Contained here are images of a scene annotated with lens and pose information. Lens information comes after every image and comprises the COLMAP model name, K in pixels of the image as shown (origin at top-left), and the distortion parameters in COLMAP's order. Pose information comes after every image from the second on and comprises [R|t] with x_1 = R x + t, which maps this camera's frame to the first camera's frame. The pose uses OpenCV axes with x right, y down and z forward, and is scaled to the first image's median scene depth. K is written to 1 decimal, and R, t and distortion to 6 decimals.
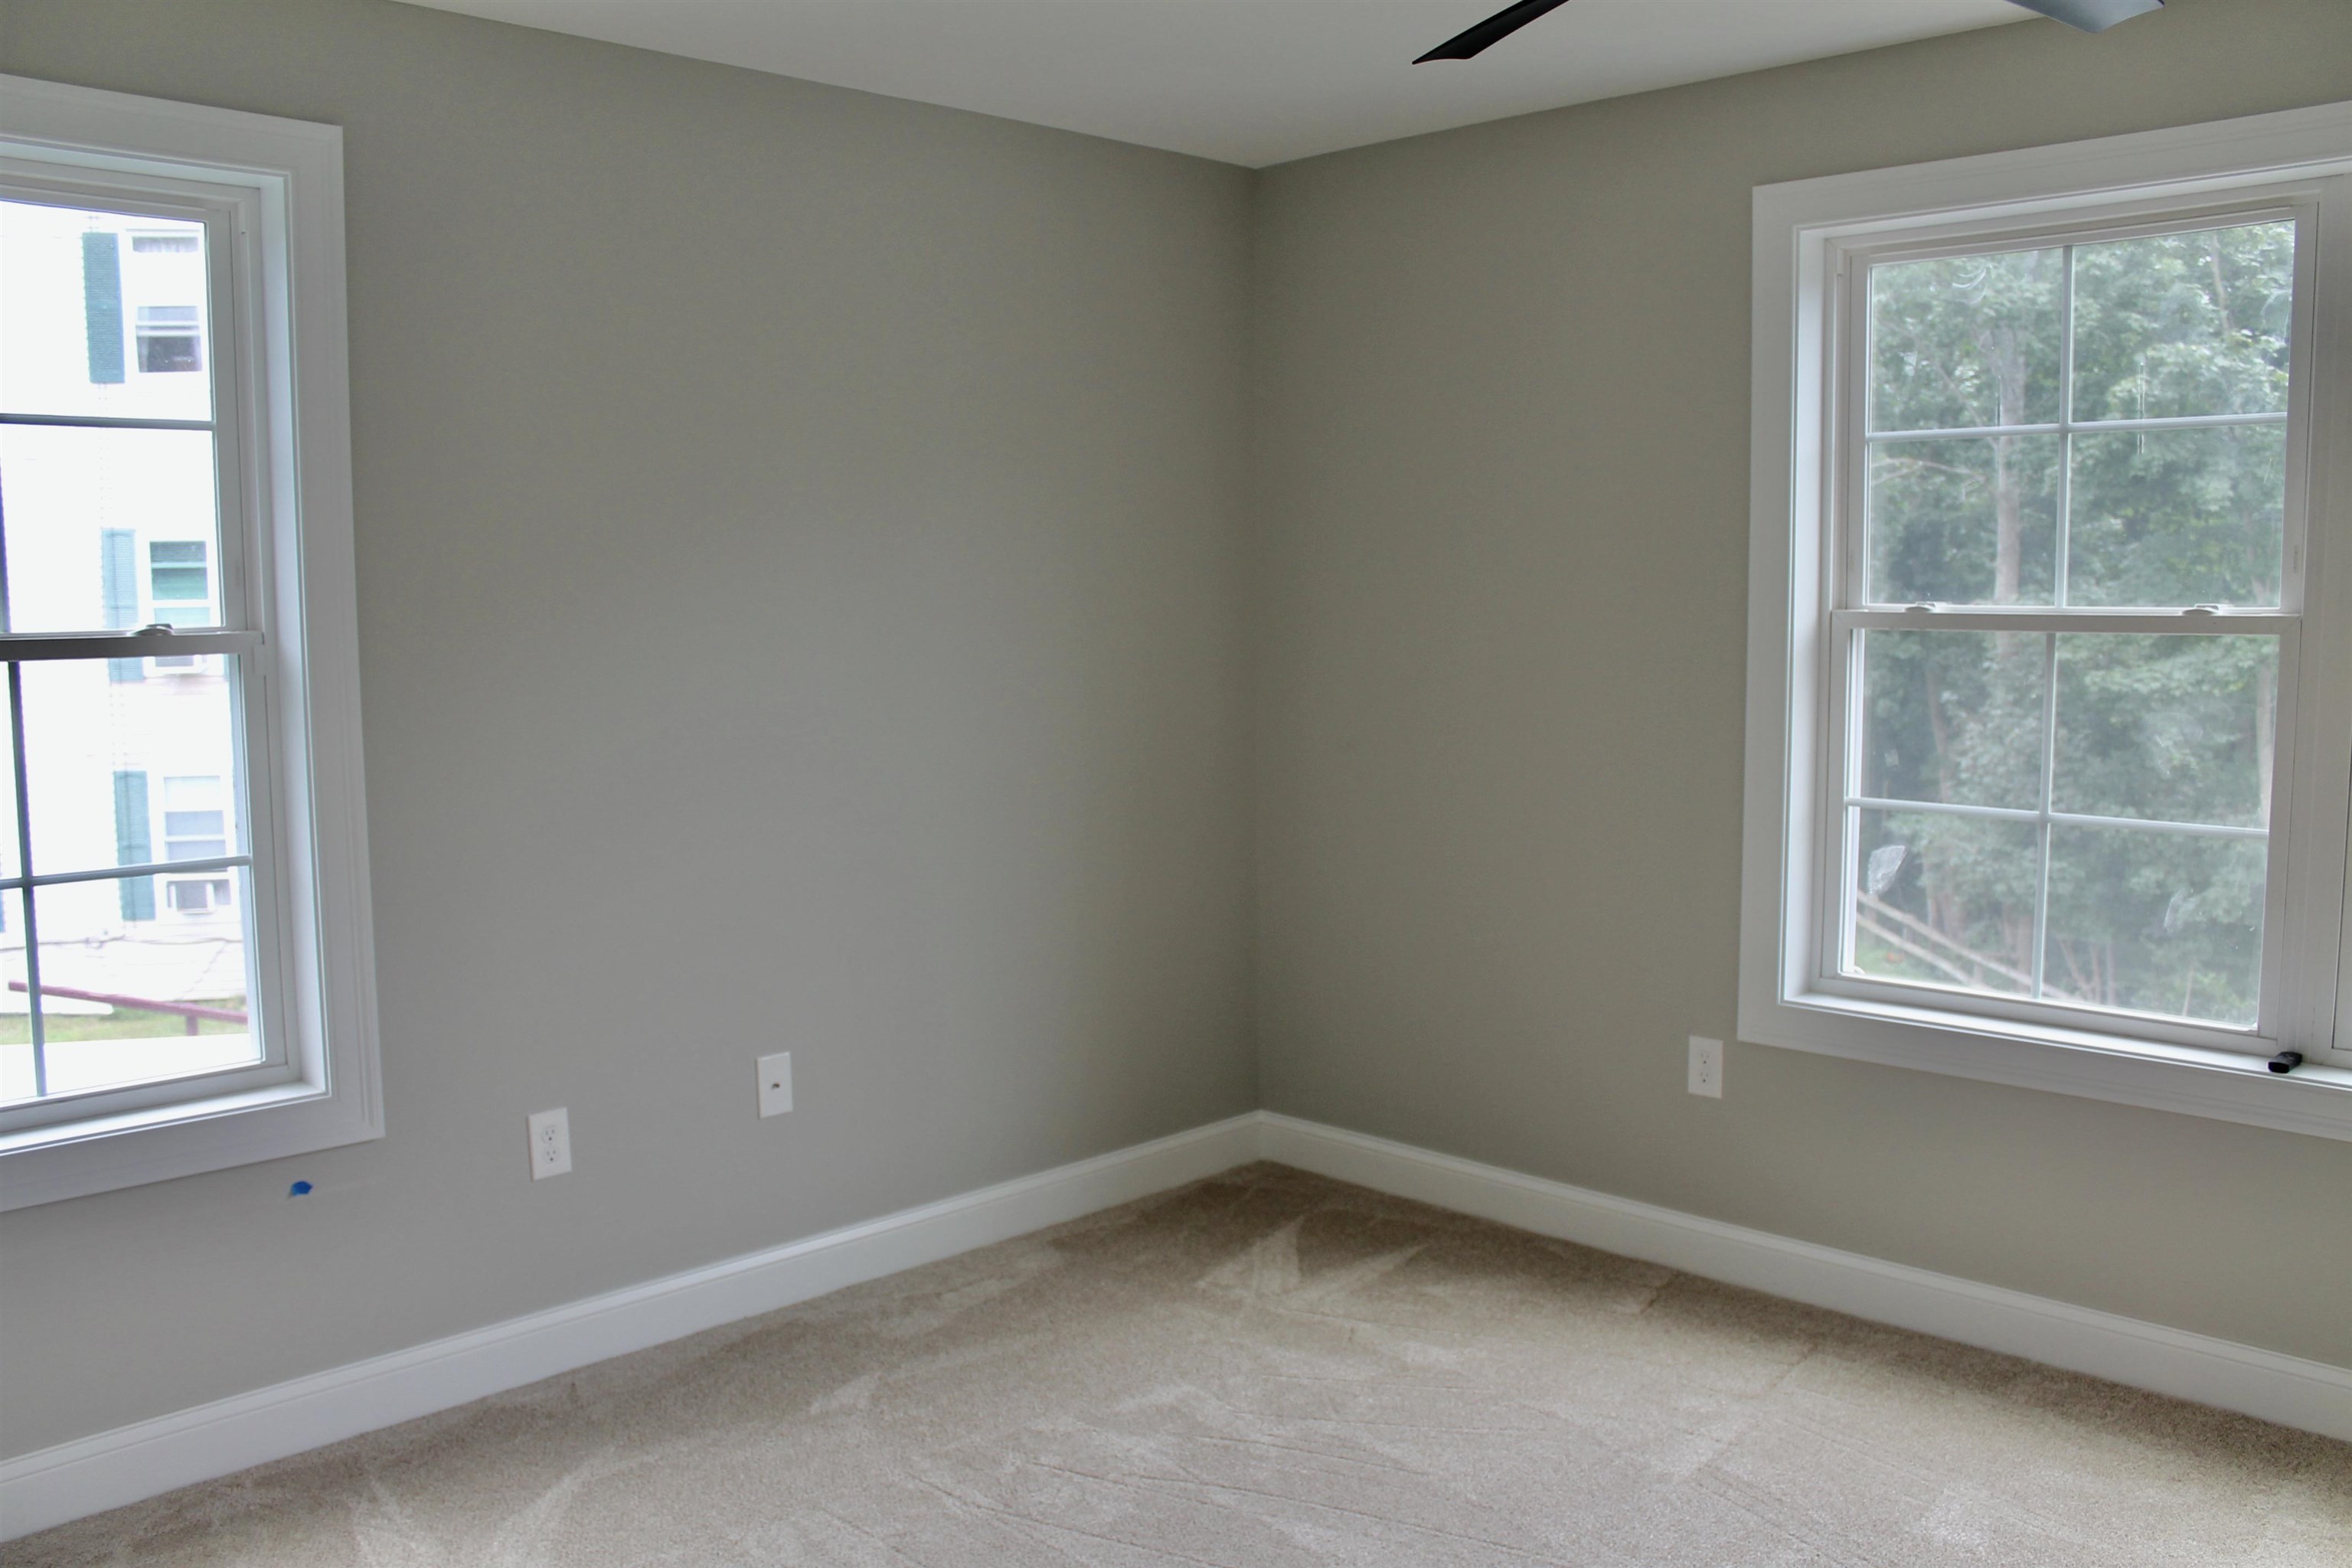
lens RADIAL K [[1964.5, 0, 1178.4], [0, 1964.5, 806.8], [0, 0, 1]] dist [-0.157660, 0.132438]
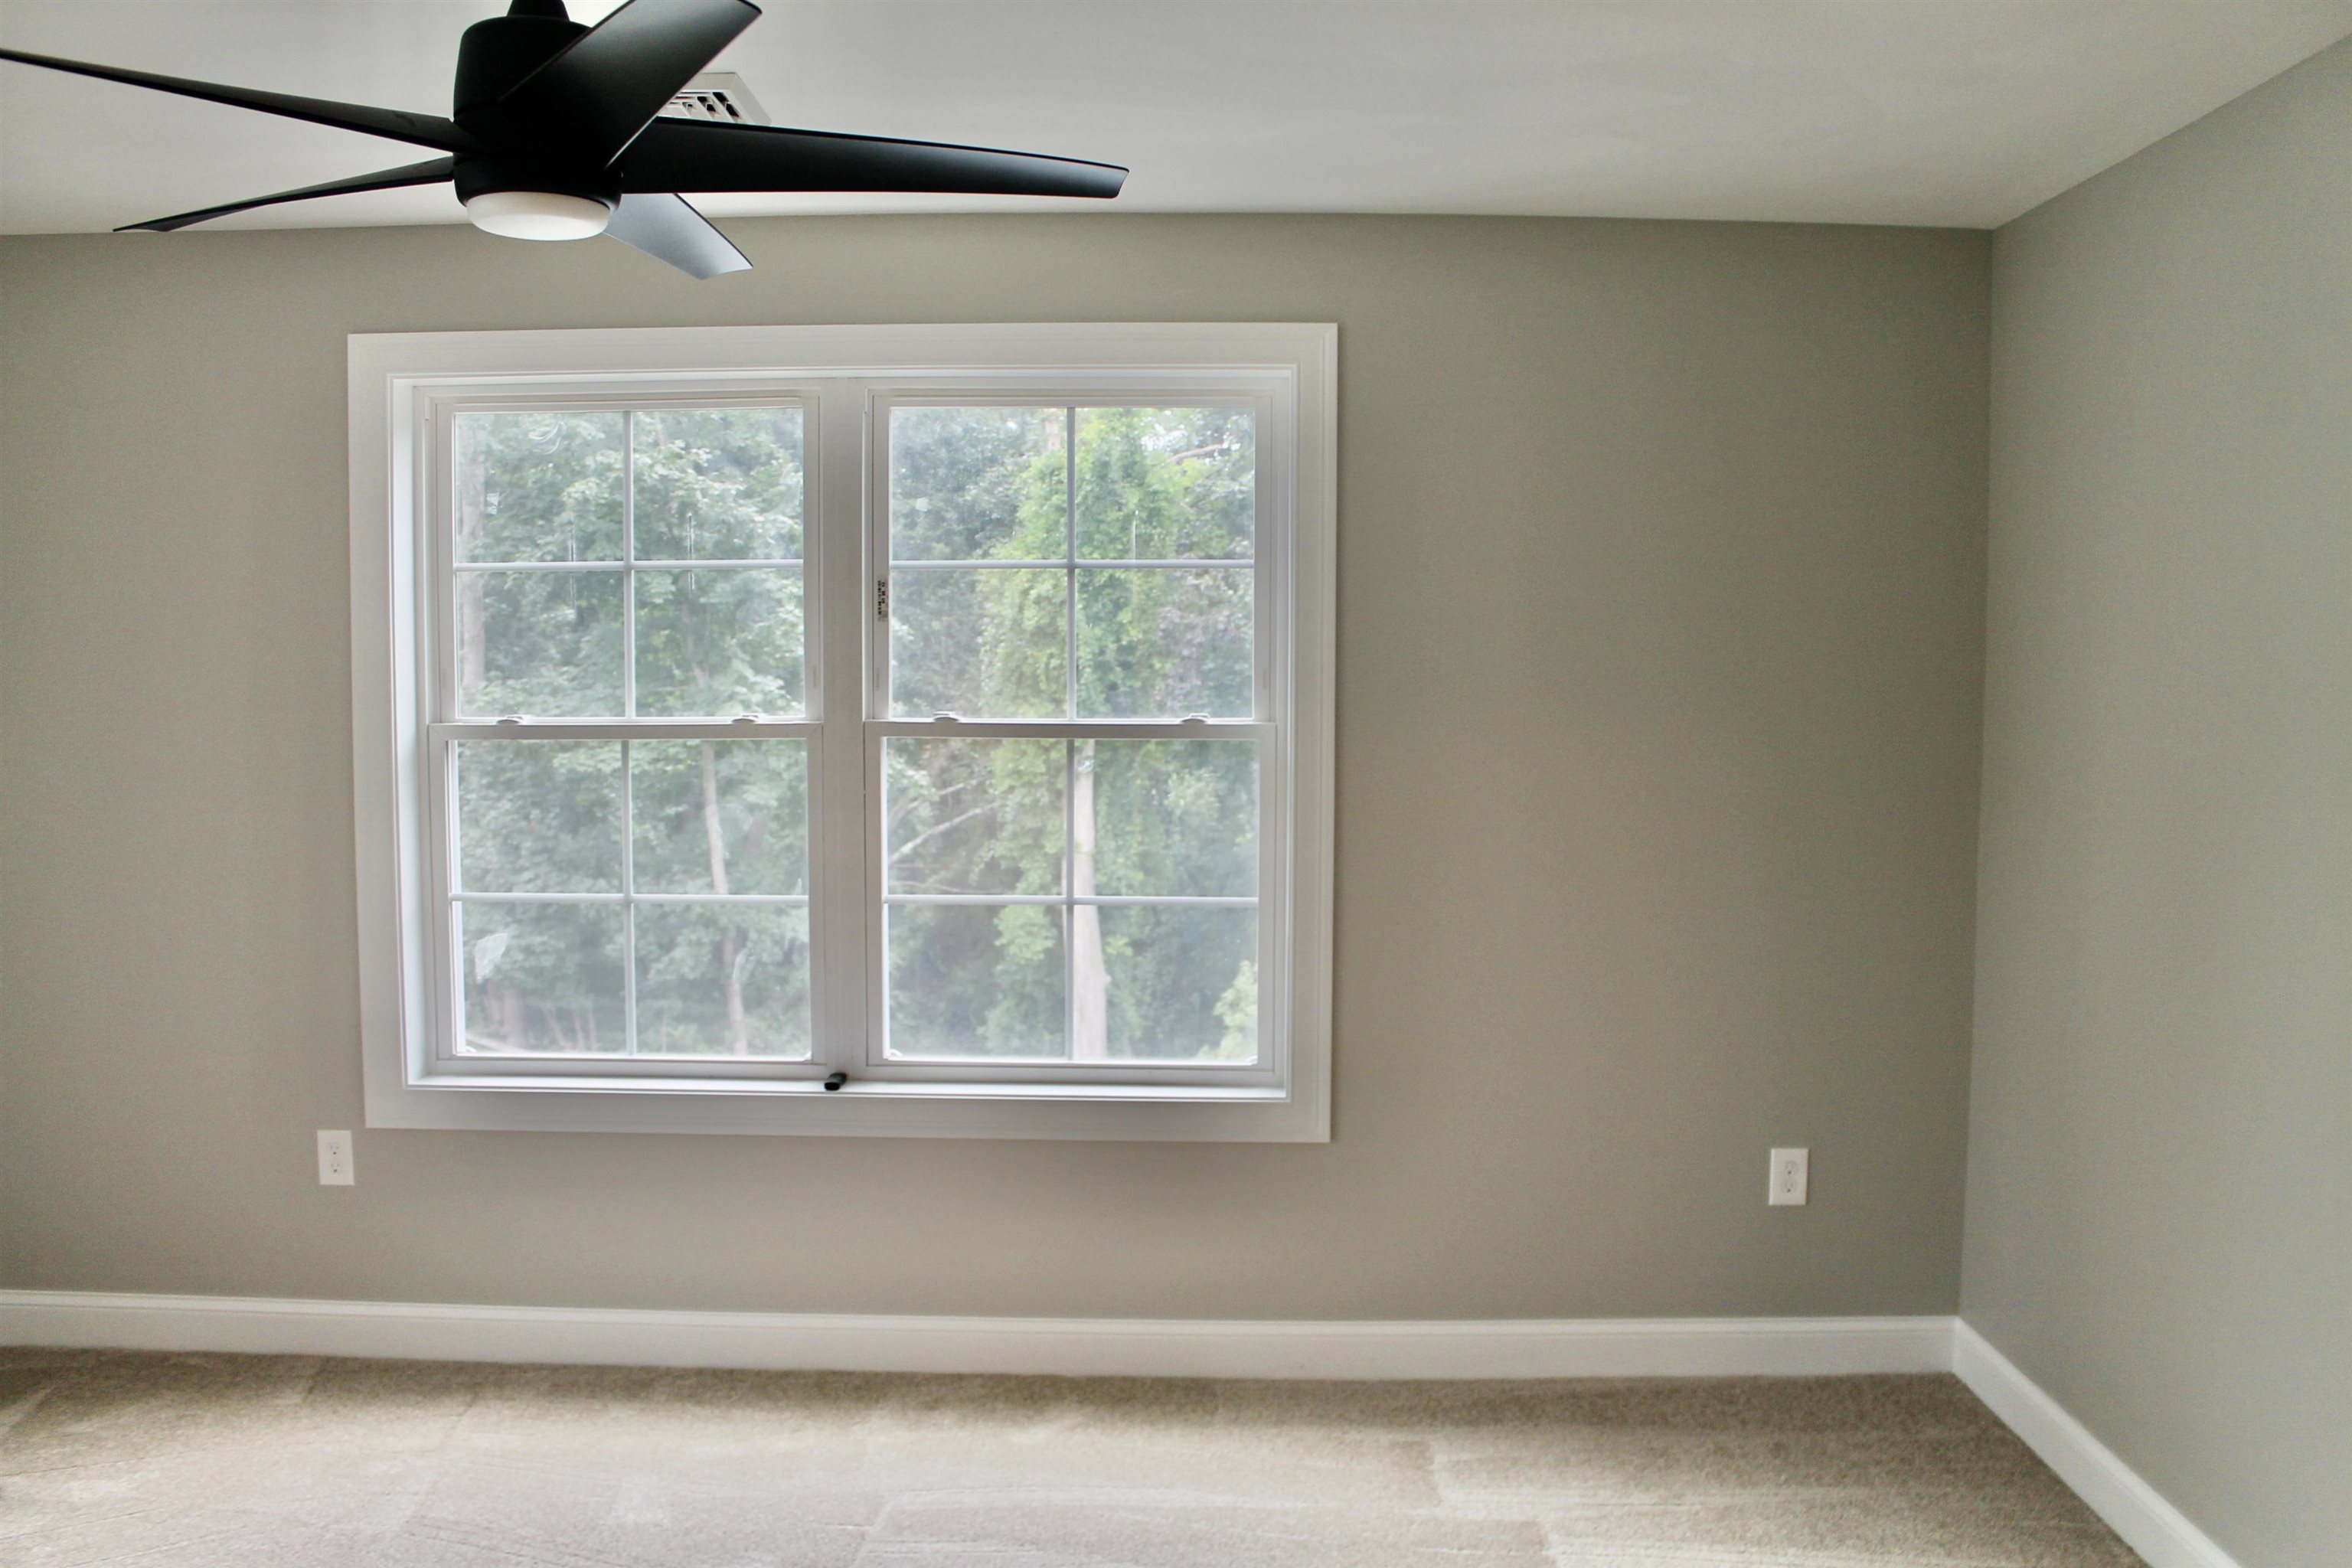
lens RADIAL K [[1970.2, 0, 1176.3], [0, 1970.2, 810.1], [0, 0, 1]] dist [-0.167200, 0.137230]
pose [[0.721990, -0.043272, 0.690549, -0.100930], [0.071984, 0.997324, -0.012766, -0.007676], [-0.688149, 0.058925, 0.723173, -0.072405]]
